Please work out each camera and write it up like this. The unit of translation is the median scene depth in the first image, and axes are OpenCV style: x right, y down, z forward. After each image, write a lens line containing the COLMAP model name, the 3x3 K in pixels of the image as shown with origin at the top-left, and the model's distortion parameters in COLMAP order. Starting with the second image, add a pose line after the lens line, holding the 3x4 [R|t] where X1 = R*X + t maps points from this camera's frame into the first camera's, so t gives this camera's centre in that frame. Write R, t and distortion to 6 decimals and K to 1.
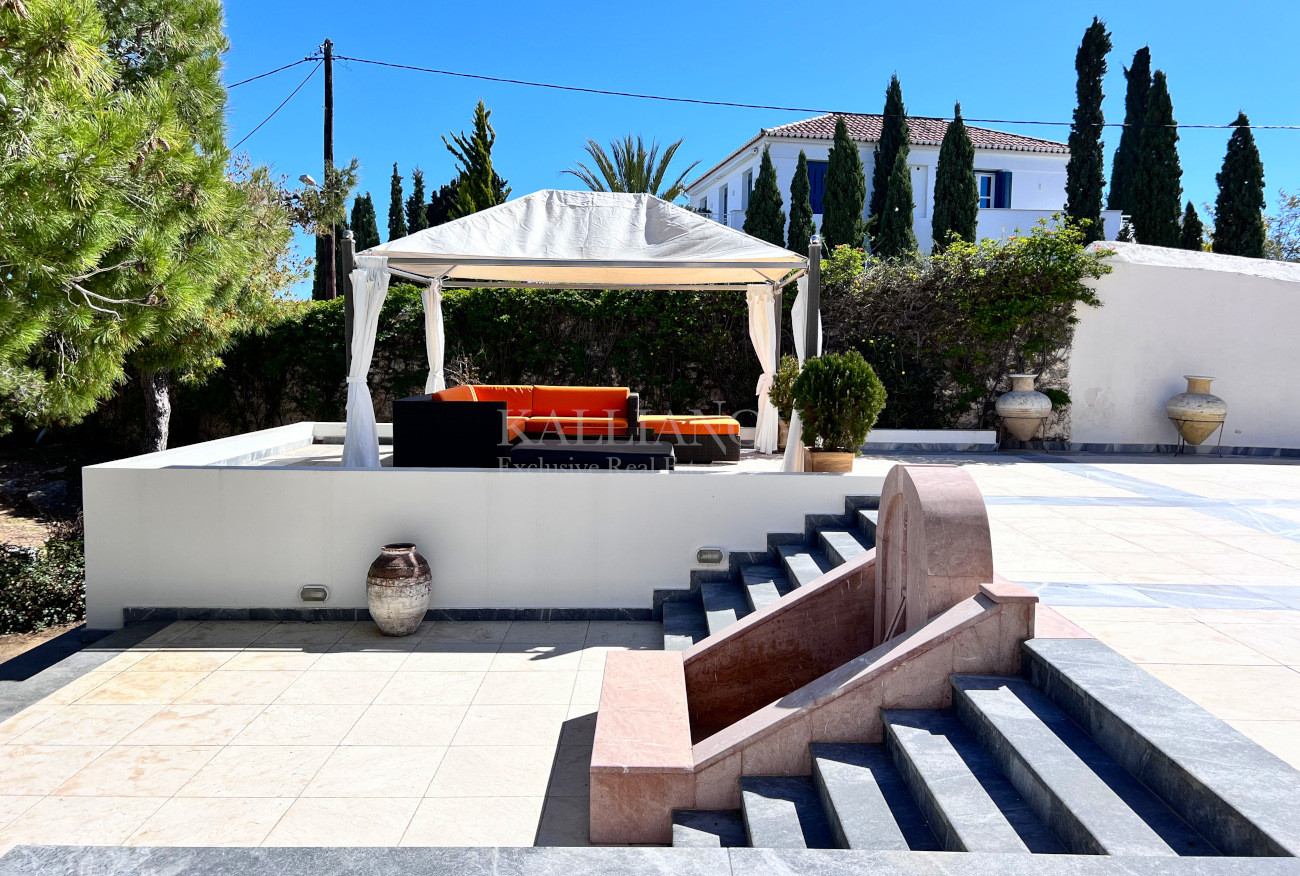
lens RADIAL K [[968.1, 0, 660.1], [0, 968.1, 440.0], [0, 0, 1]] dist [0.044072, -0.036735]
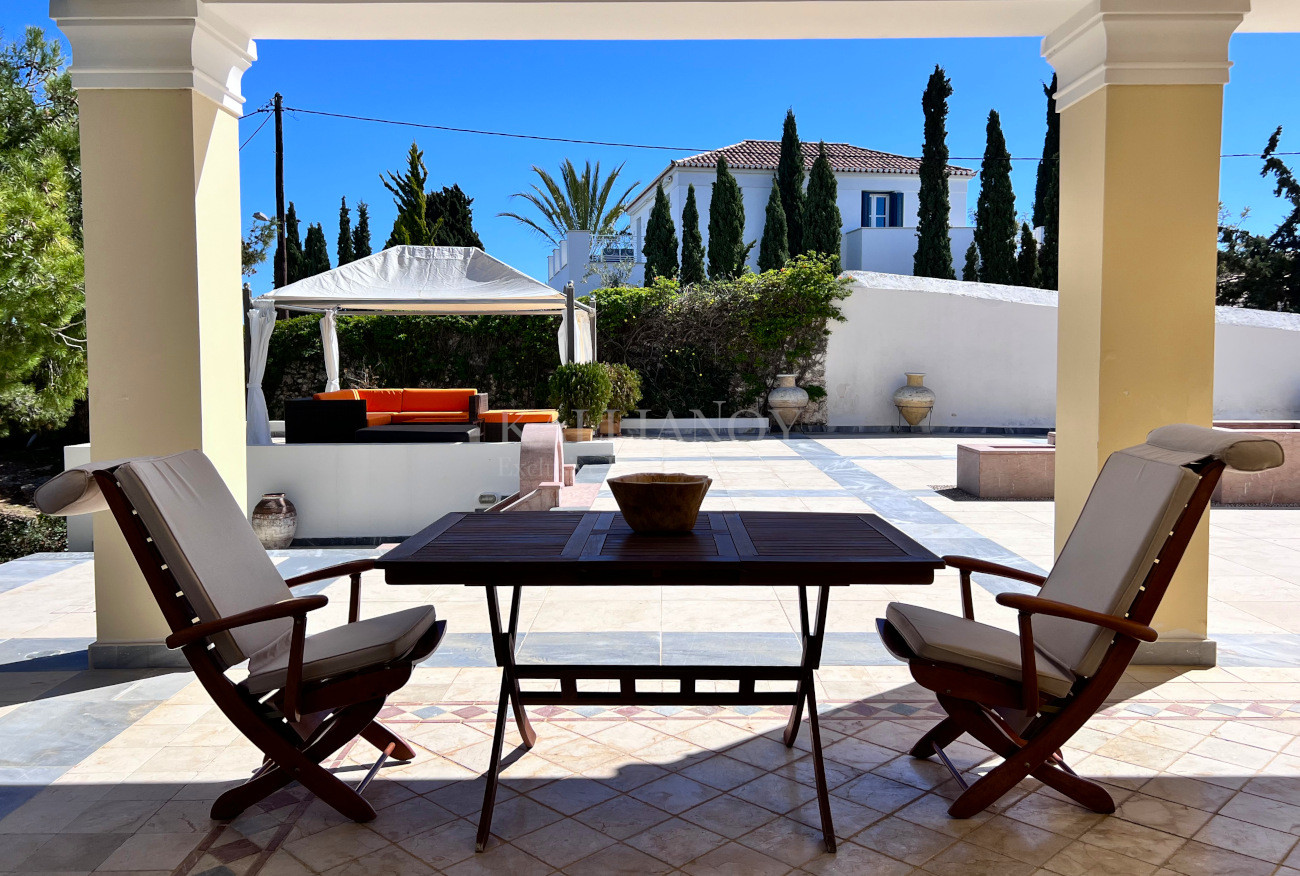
lens RADIAL K [[968.1, 0, 643.0], [0, 968.1, 434.1], [0, 0, 1]] dist [0.044072, -0.036735]
pose [[0.999832, -0.018278, -0.001432, 0.174659], [0.018255, 0.999733, -0.014142, 0.026901], [0.001690, 0.014114, 0.999899, -0.290939]]
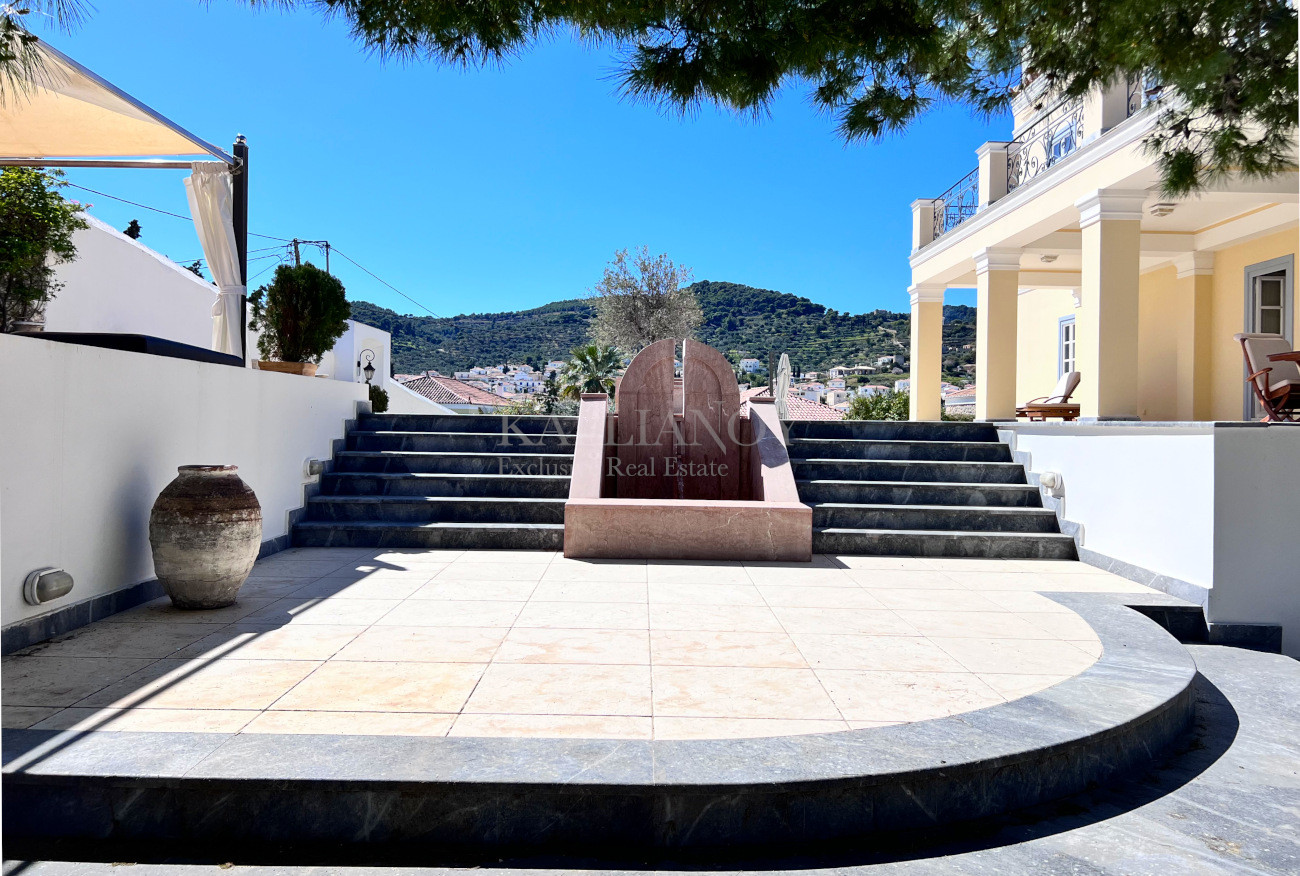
lens RADIAL K [[968.1, 0, 650.8], [0, 968.1, 436.6], [0, 0, 1]] dist [0.044072, -0.036735]
pose [[-0.000220, -0.030129, 0.999546, -0.523309], [0.083124, 0.996086, 0.030043, 0.056892], [-0.996539, 0.083093, 0.002285, 0.420603]]
